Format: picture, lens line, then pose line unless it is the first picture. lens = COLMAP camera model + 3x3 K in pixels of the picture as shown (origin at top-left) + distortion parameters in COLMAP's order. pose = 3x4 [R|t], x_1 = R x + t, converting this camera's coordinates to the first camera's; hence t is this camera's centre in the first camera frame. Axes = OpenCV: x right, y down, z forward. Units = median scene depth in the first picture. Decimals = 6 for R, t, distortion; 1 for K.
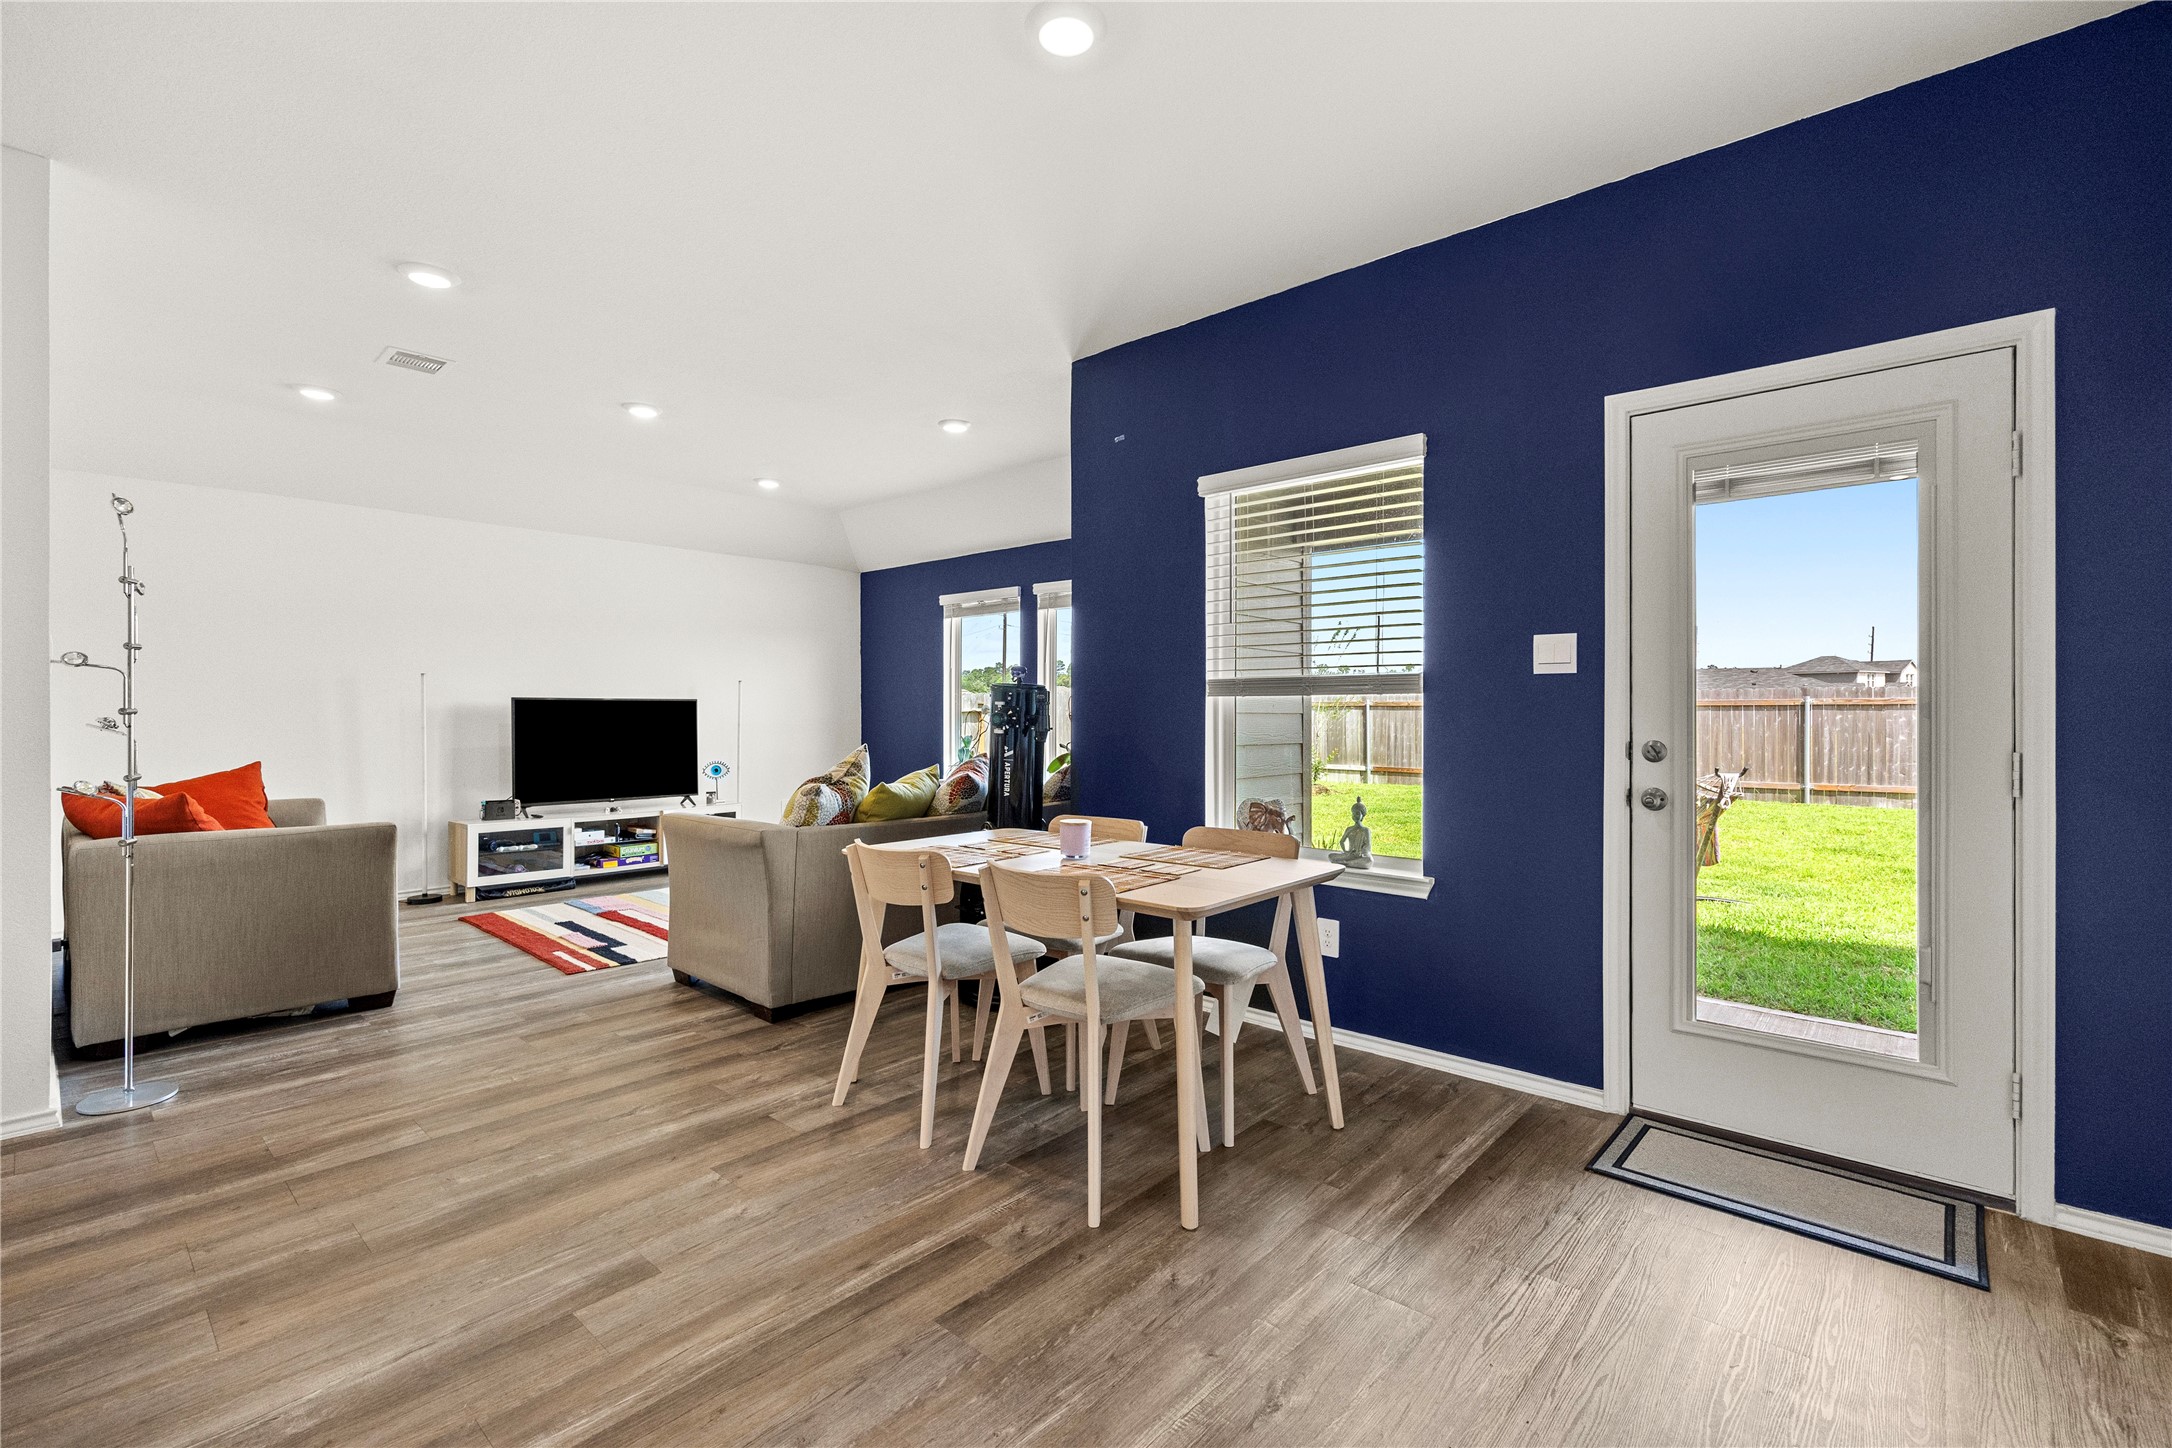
lens RADIAL K [[956.8, 0, 1079.8], [0, 956.8, 719.0], [0, 0, 1]] dist [-0.003660, 0.001406]
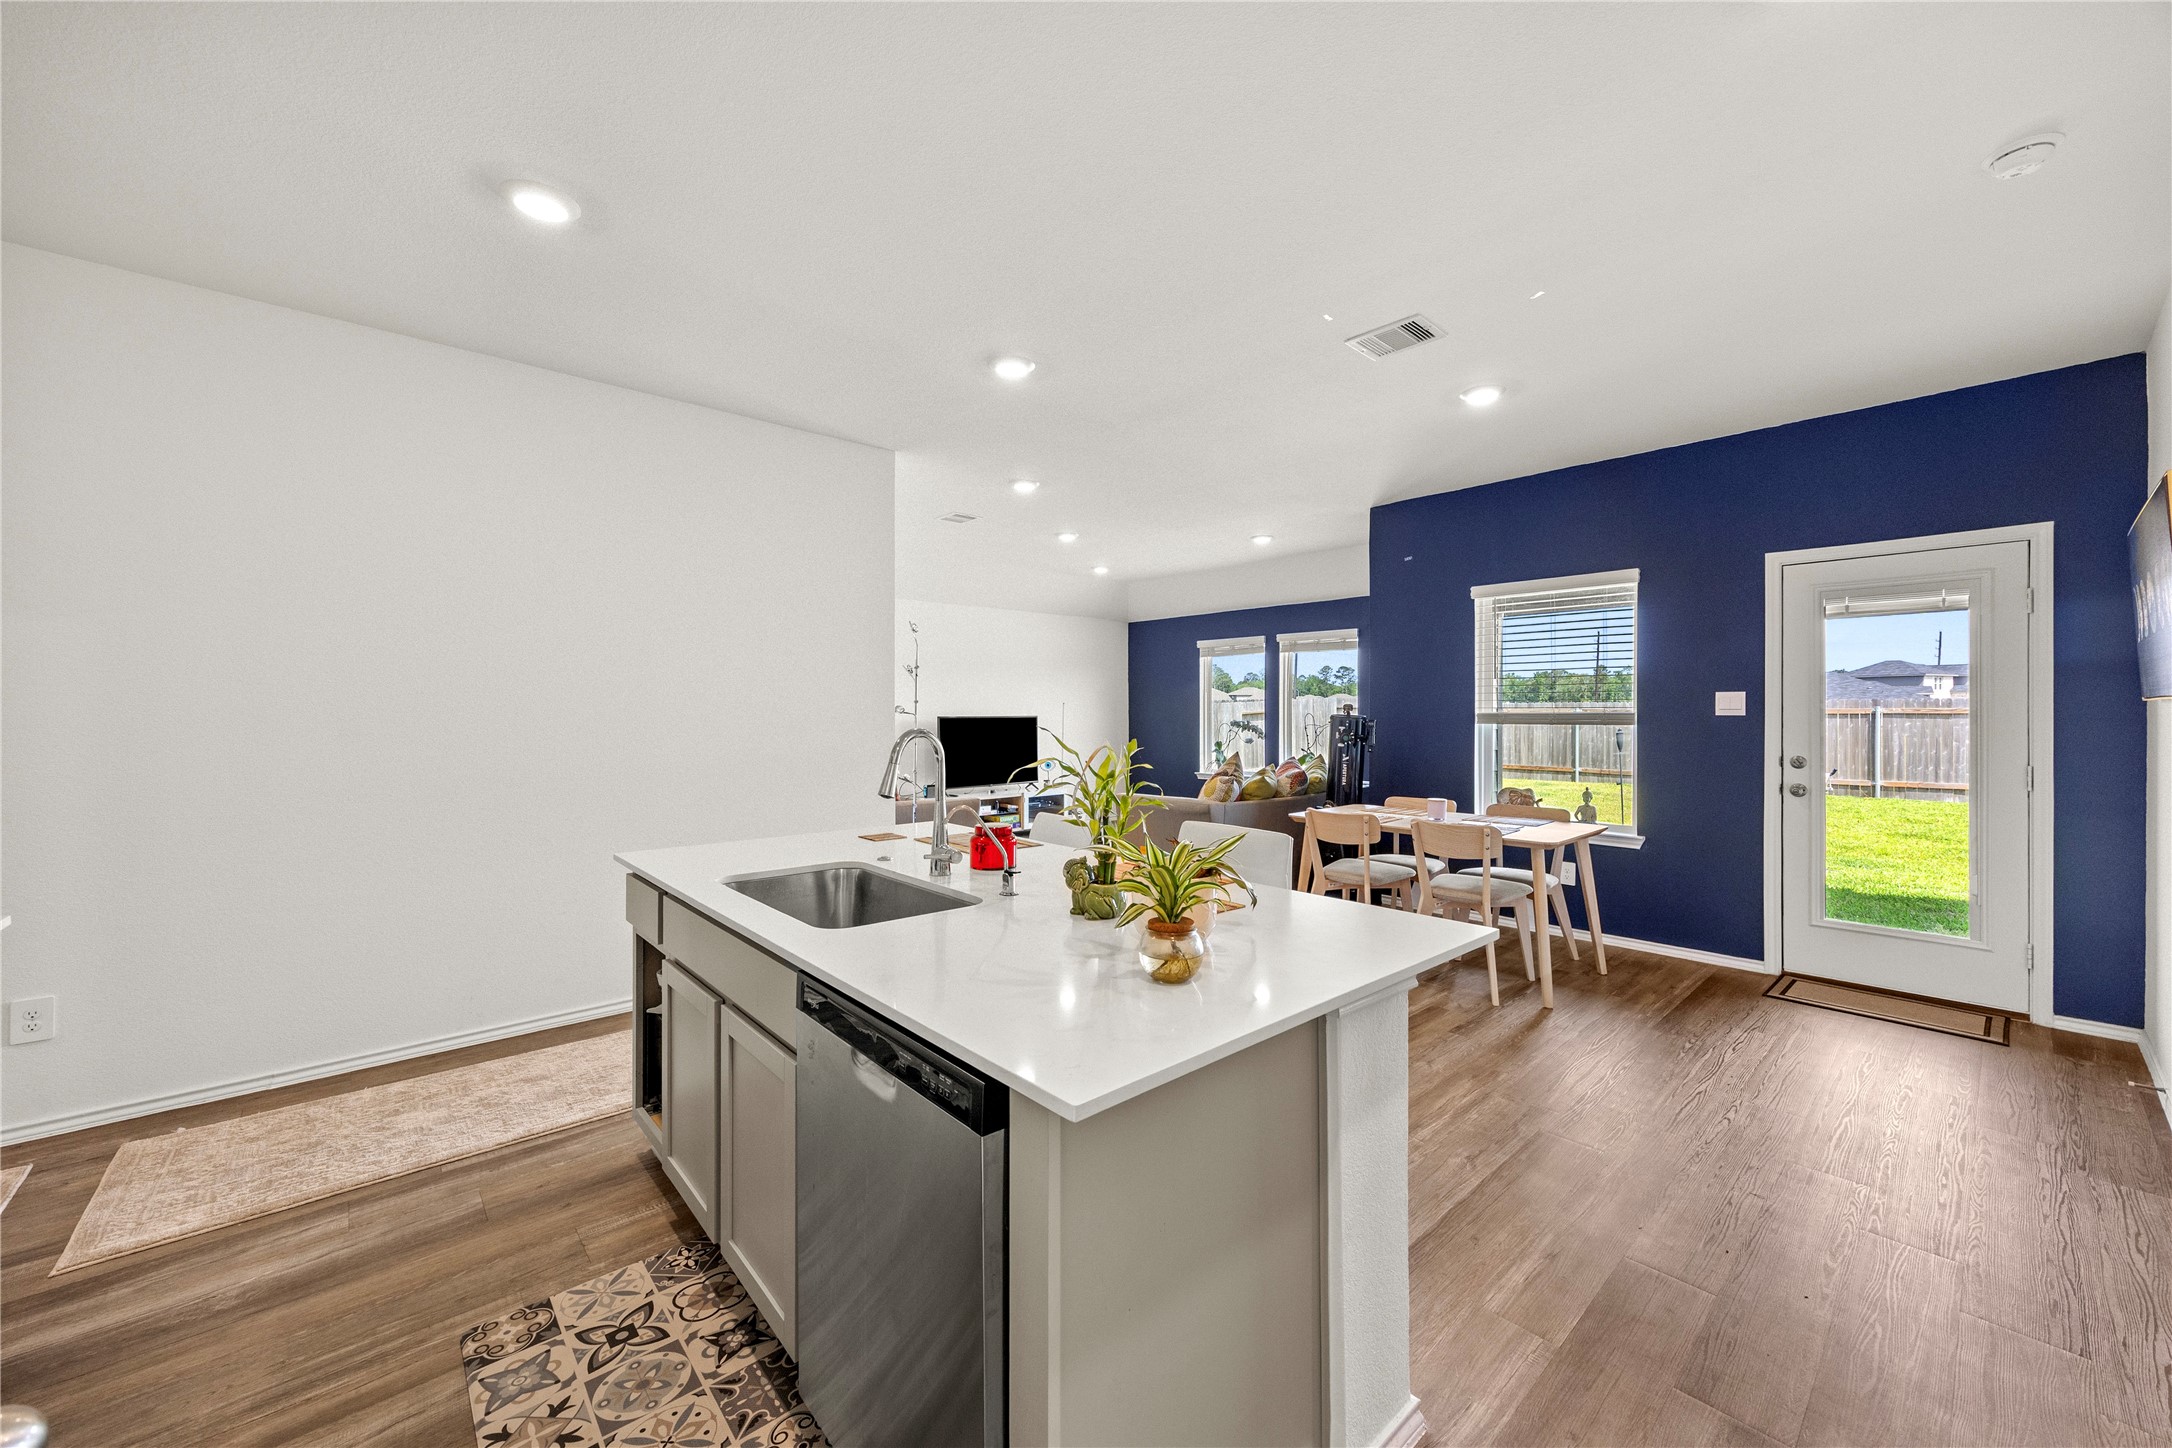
lens RADIAL K [[816.5, 0, 1090.8], [0, 816.5, 719.7], [0, 0, 1]] dist [0.002844, 0.000049]
pose [[0.993899, 0.000329, -0.110295, -0.439474], [-0.000281, 1.000000, 0.000448, -0.037665], [0.110295, -0.000414, 0.993899, -0.527945]]
